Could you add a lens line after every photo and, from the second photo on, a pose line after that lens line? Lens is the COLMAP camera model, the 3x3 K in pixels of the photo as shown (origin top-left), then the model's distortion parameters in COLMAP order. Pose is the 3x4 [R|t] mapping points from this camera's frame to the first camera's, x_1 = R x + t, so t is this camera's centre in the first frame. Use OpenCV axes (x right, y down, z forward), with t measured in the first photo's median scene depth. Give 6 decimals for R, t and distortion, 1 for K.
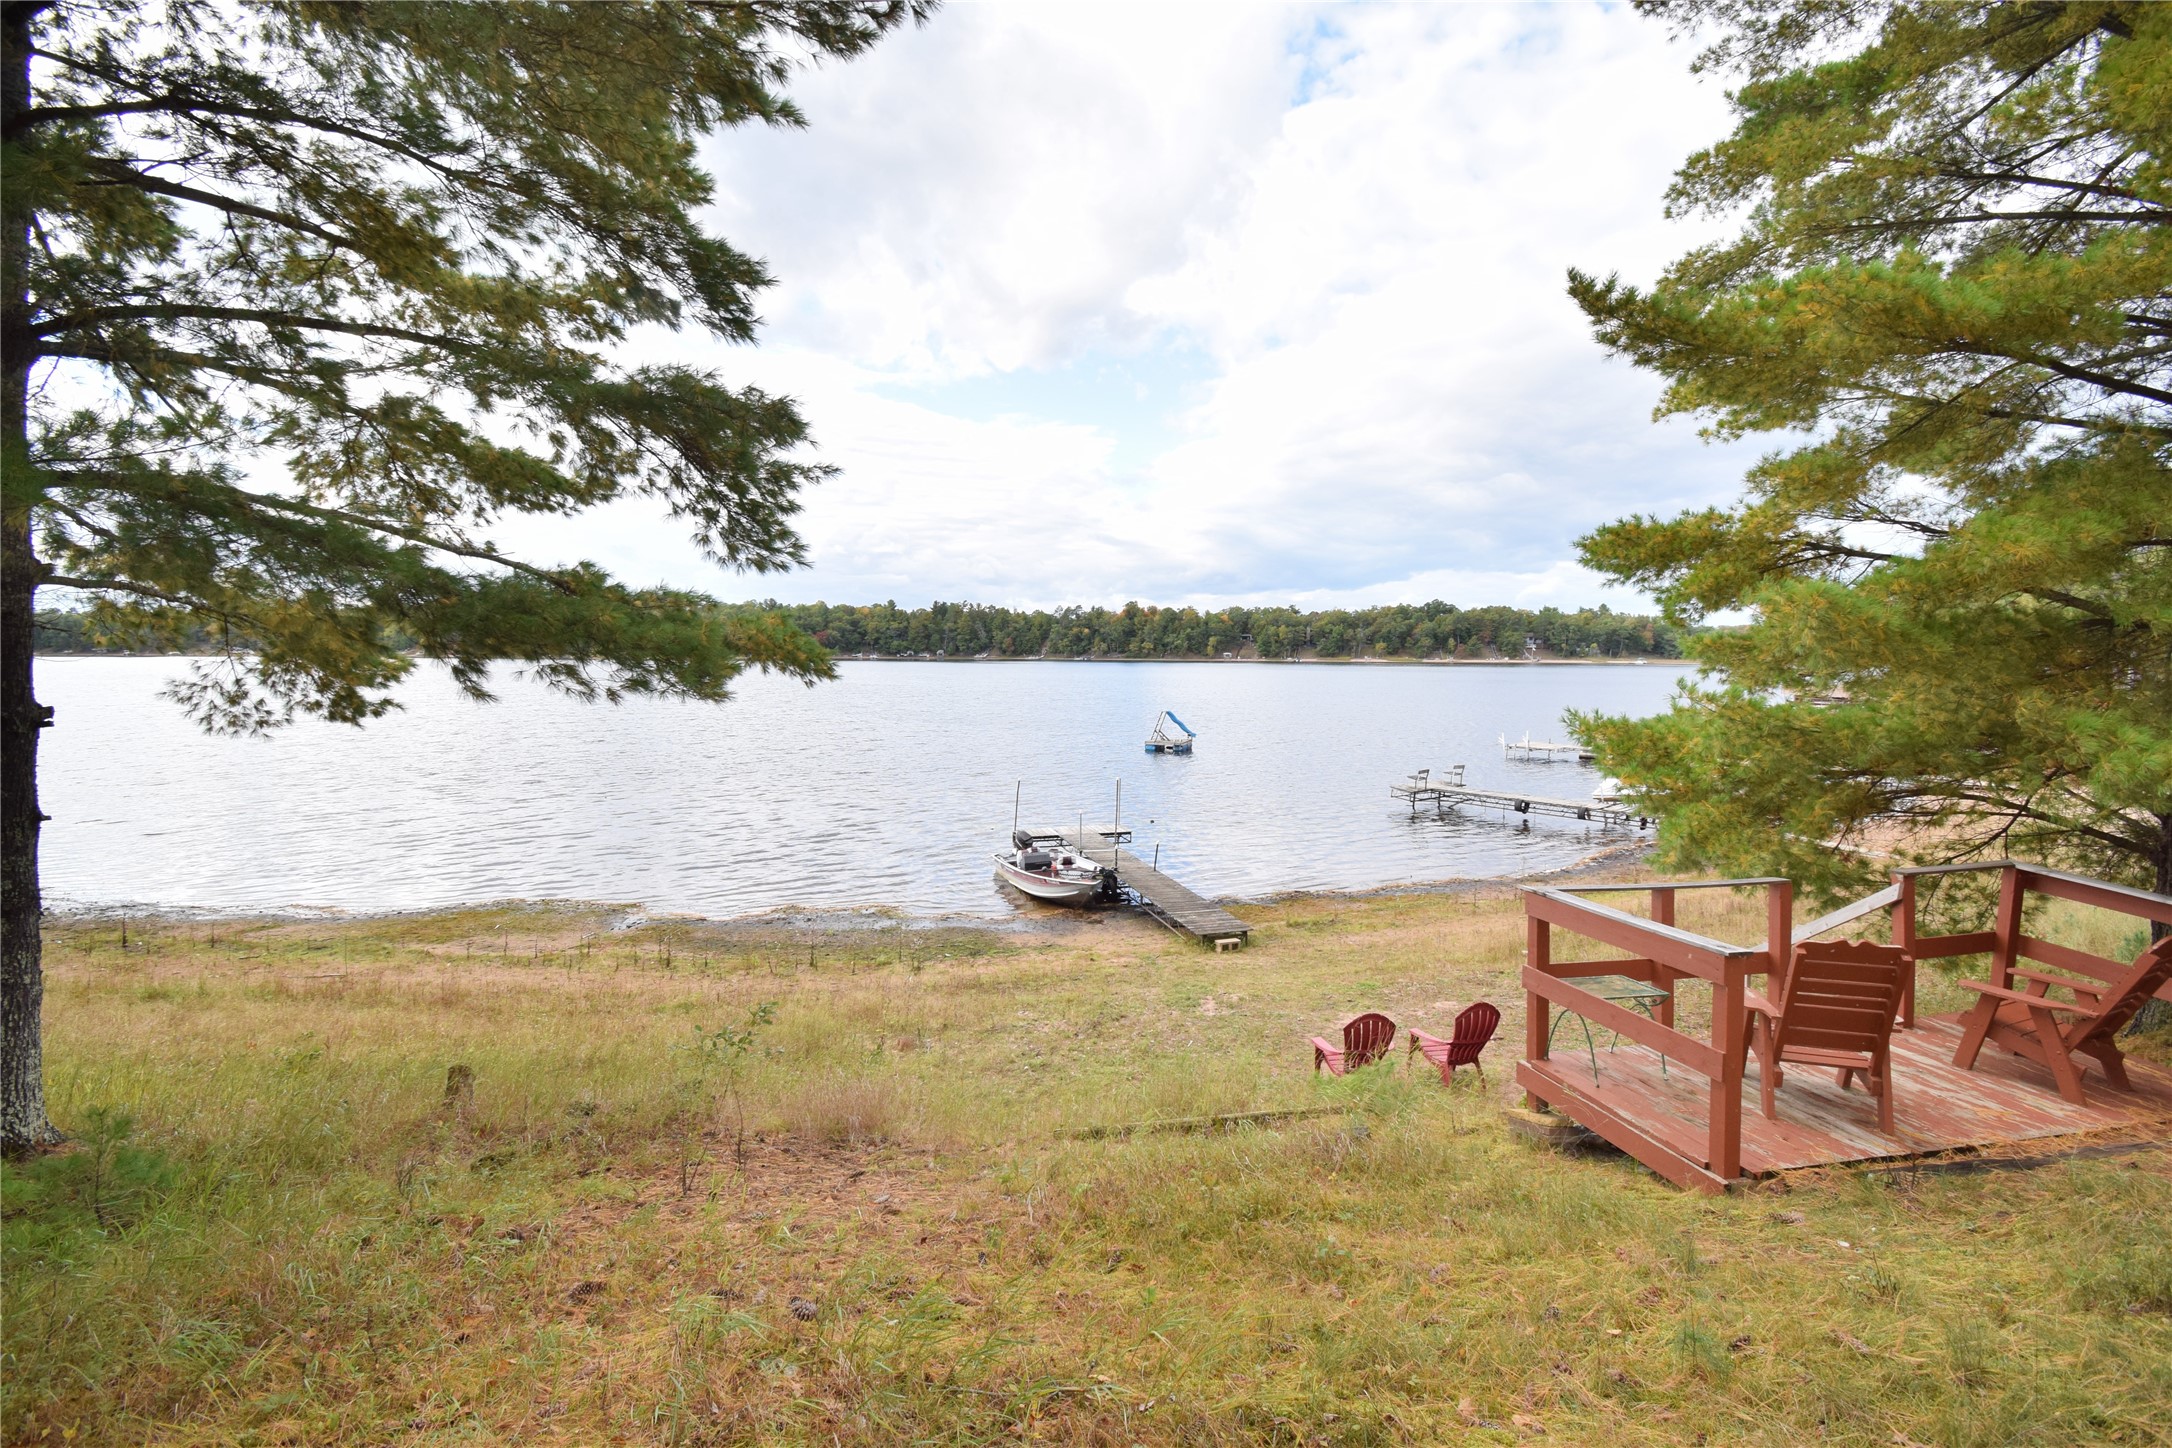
lens RADIAL K [[967.7, 0, 1100.1], [0, 967.7, 723.7], [0, 0, 1]] dist [-0.020135, -0.002327]
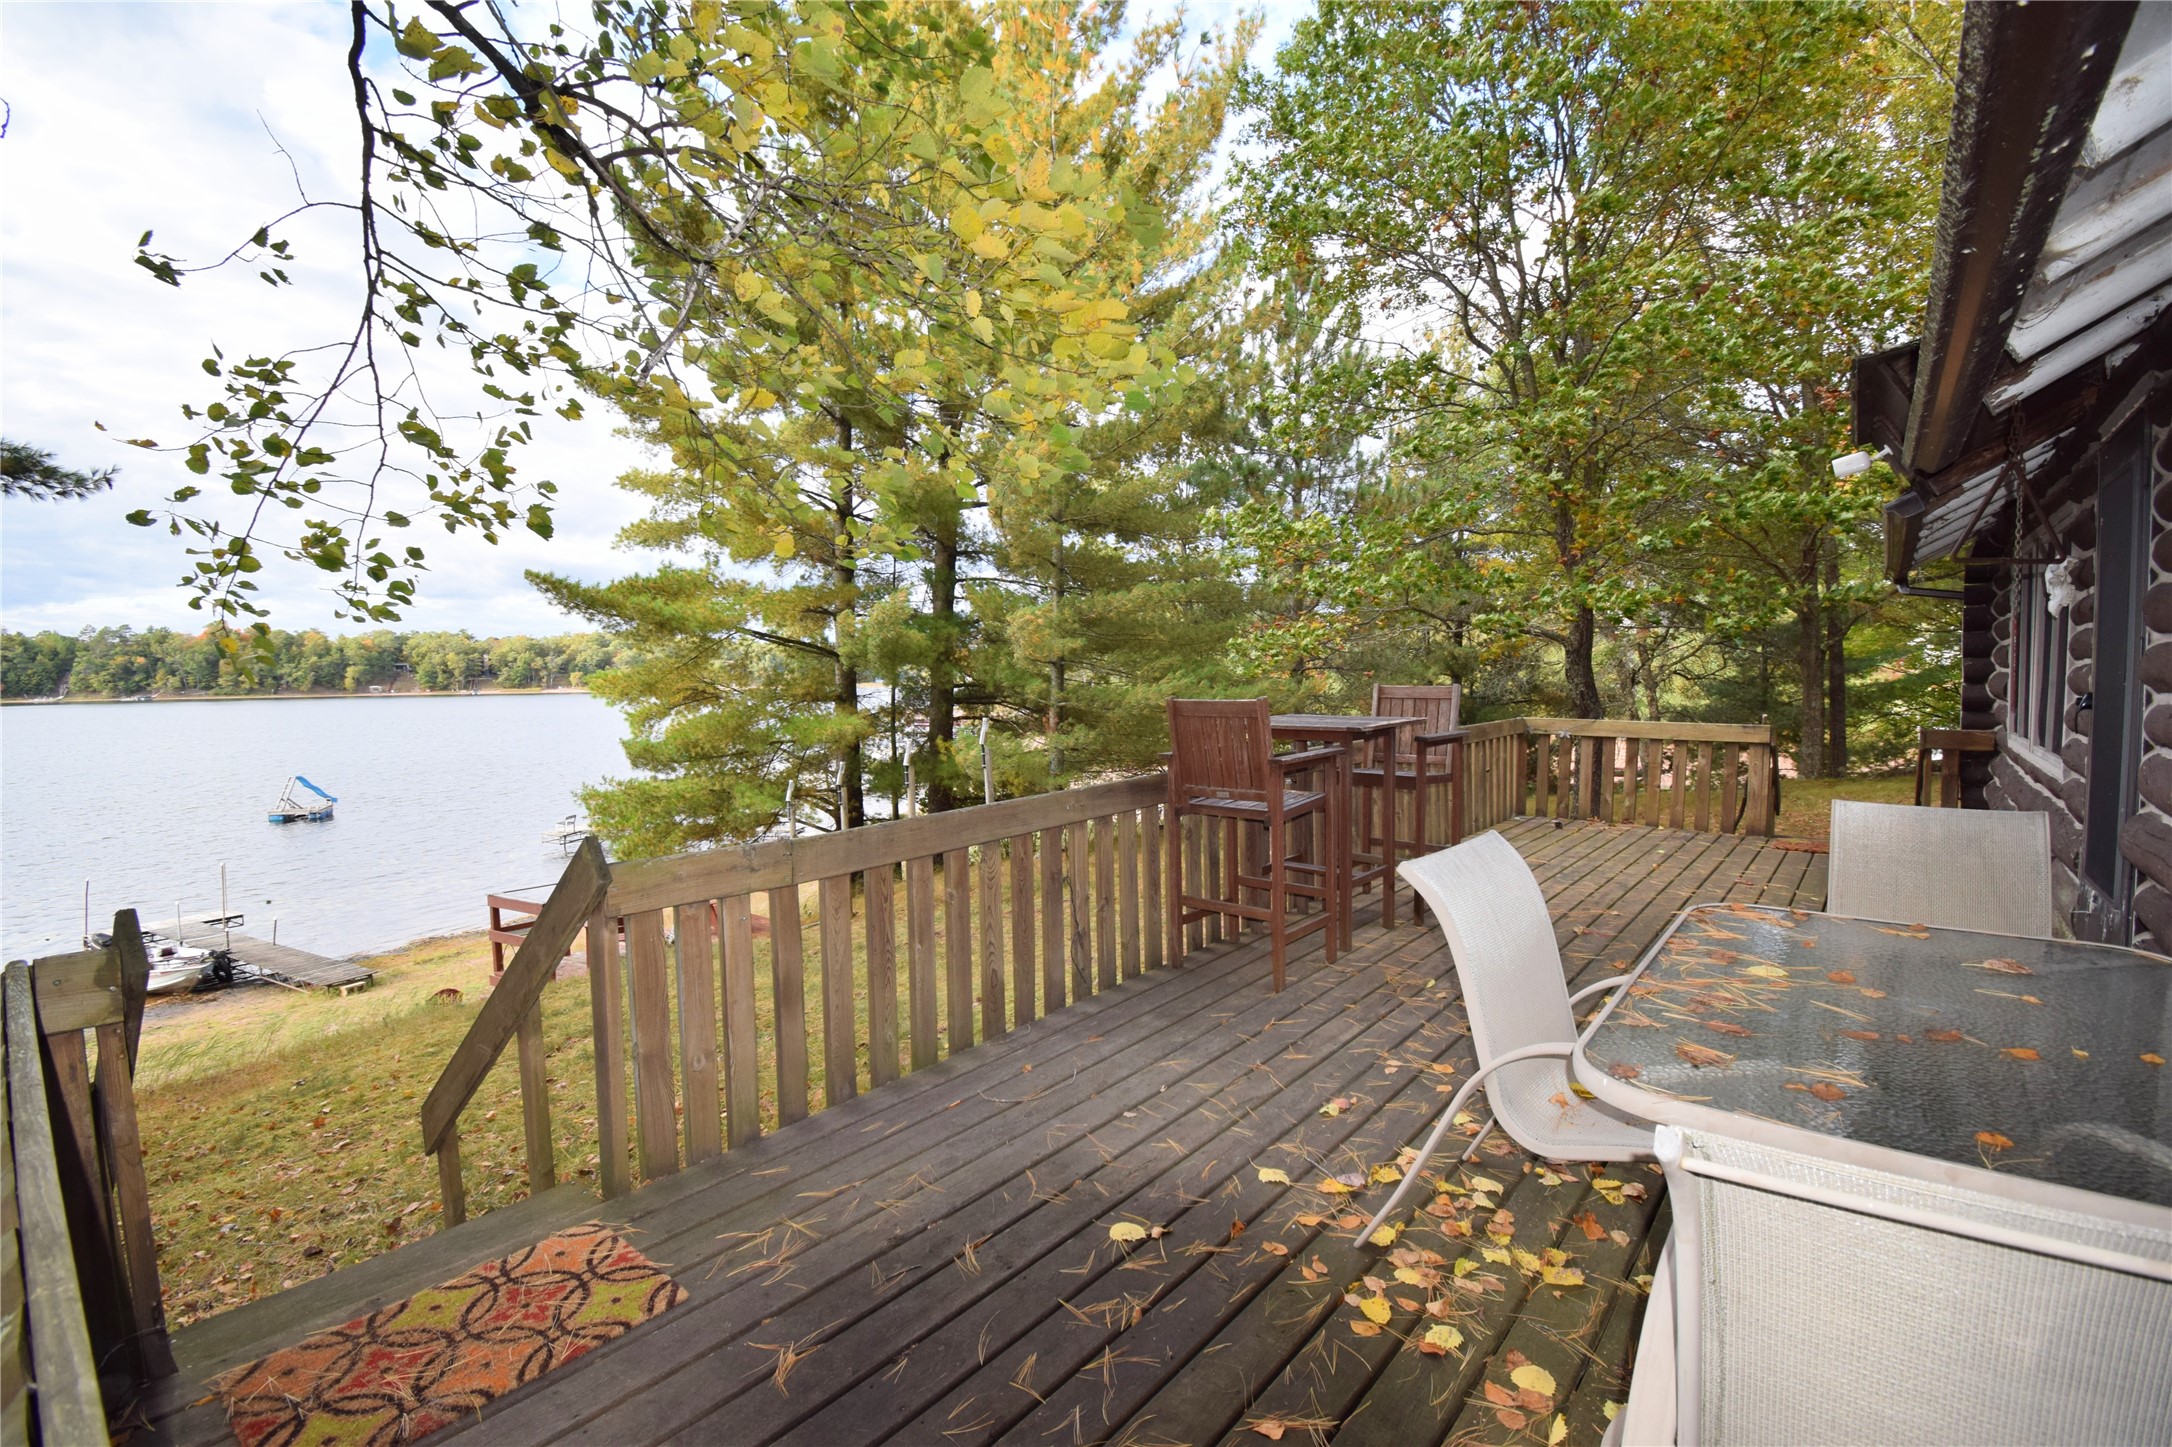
lens RADIAL K [[967.7, 0, 1087.7], [0, 967.7, 728.3], [0, 0, 1]] dist [-0.020135, -0.002327]
pose [[0.717519, -0.047066, 0.694947, -0.011389], [0.064391, 0.997924, 0.001104, -0.019226], [-0.693557, 0.043957, 0.719060, -0.242736]]
